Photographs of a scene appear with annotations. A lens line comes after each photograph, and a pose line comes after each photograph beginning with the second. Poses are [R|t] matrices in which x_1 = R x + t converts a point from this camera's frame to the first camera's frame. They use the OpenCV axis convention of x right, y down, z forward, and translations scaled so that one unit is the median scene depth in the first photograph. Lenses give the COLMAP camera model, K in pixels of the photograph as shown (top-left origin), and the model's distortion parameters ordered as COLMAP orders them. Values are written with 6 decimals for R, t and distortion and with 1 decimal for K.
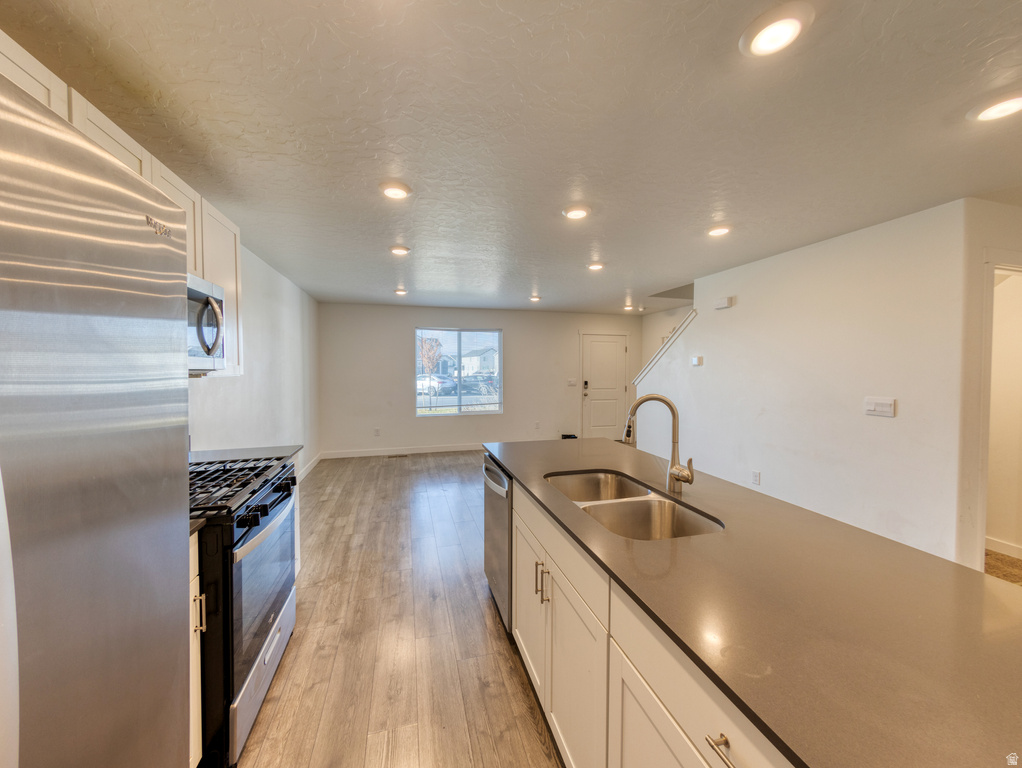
lens RADIAL K [[377.2, 0, 508.8], [0, 377.2, 373.5], [0, 0, 1]] dist [0.000461, 0.000108]
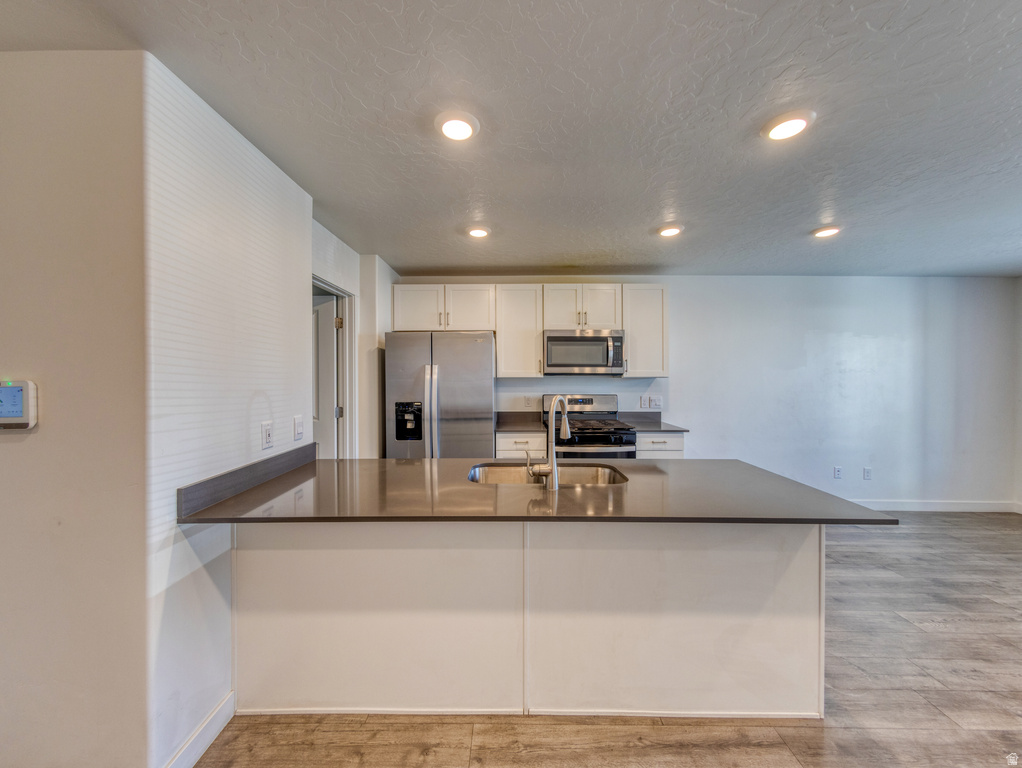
lens RADIAL K [[377.2, 0, 508.8], [0, 377.2, 373.5], [0, 0, 1]] dist [0.000461, 0.000108]
pose [[-0.276374, -0.000897, -0.961050, 0.487591], [-0.019862, 0.999791, 0.004779, -0.003867], [0.960845, 0.020409, -0.276334, 0.393962]]
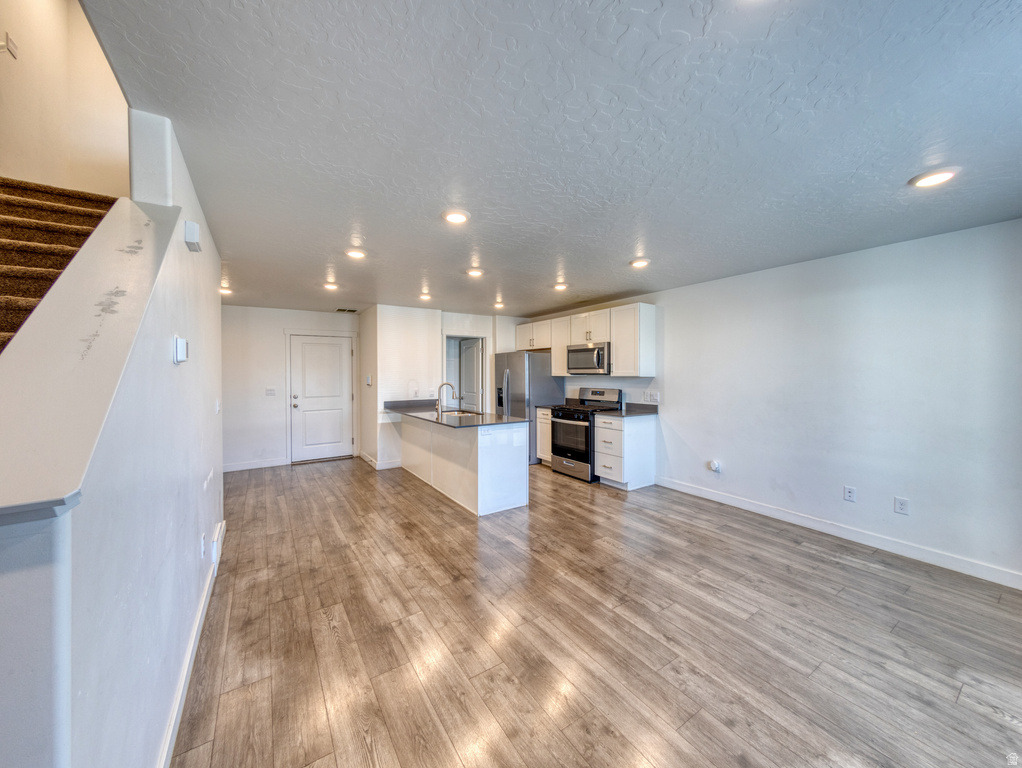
lens RADIAL K [[377.2, 0, 508.8], [0, 377.2, 373.5], [0, 0, 1]] dist [0.000461, 0.000108]
pose [[-0.950108, -0.008038, -0.311818, 0.282414], [-0.012317, 0.999855, 0.011754, -0.013719], [0.311678, 0.015008, -0.950069, 1.327166]]
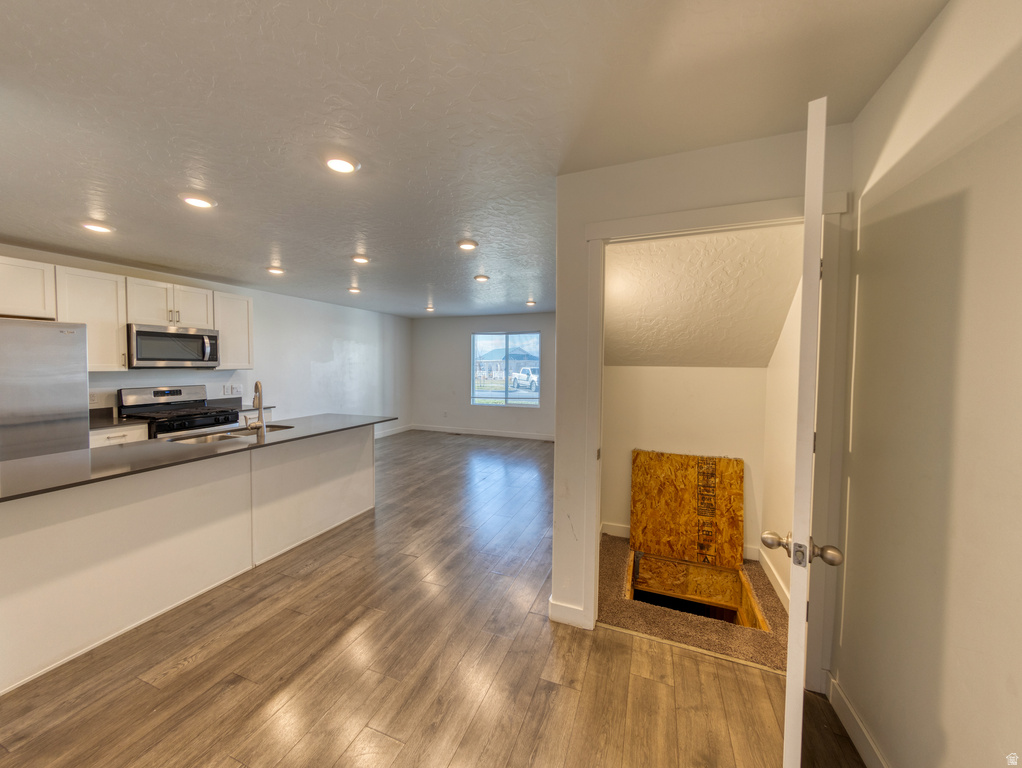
lens RADIAL K [[377.2, 0, 508.8], [0, 377.2, 373.5], [0, 0, 1]] dist [0.000461, 0.000108]
pose [[0.796046, 0.016519, -0.605010, 0.808763], [-0.012247, 0.999862, 0.011186, -0.006802], [0.605112, -0.001495, 0.796139, 0.103464]]
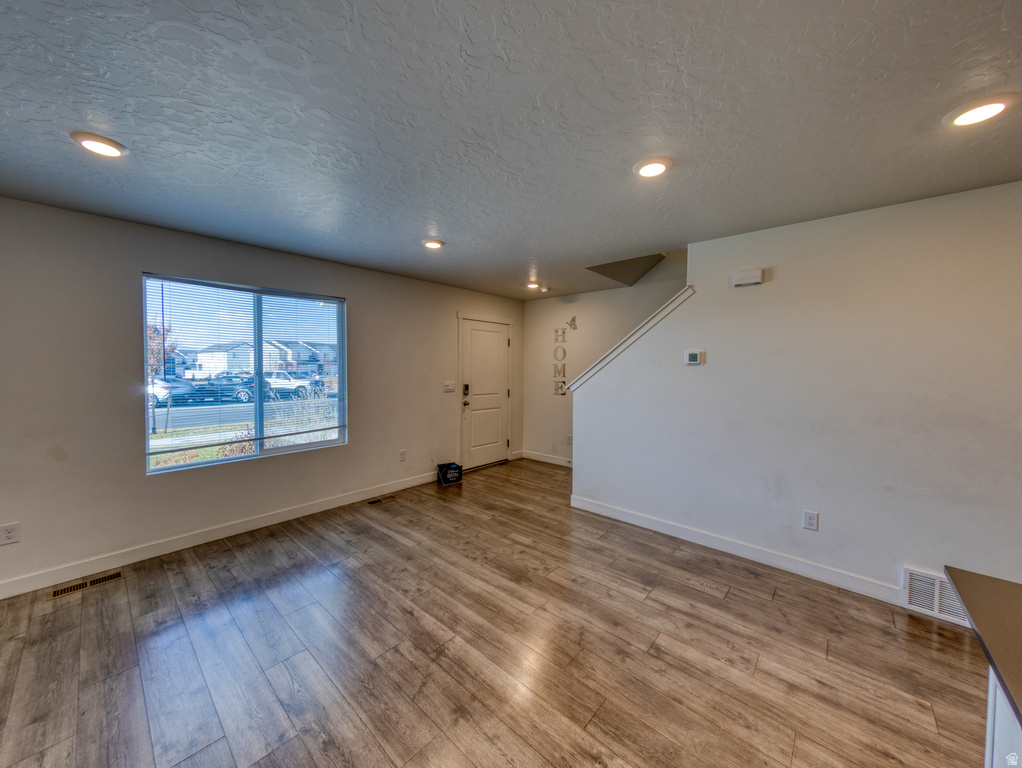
lens RADIAL K [[377.2, 0, 508.8], [0, 377.2, 373.5], [0, 0, 1]] dist [0.000461, 0.000108]
pose [[0.839764, -0.005908, 0.542919, -0.170959], [0.003750, 0.999980, 0.005080, -0.006665], [-0.542938, -0.002230, 0.839770, 0.532698]]
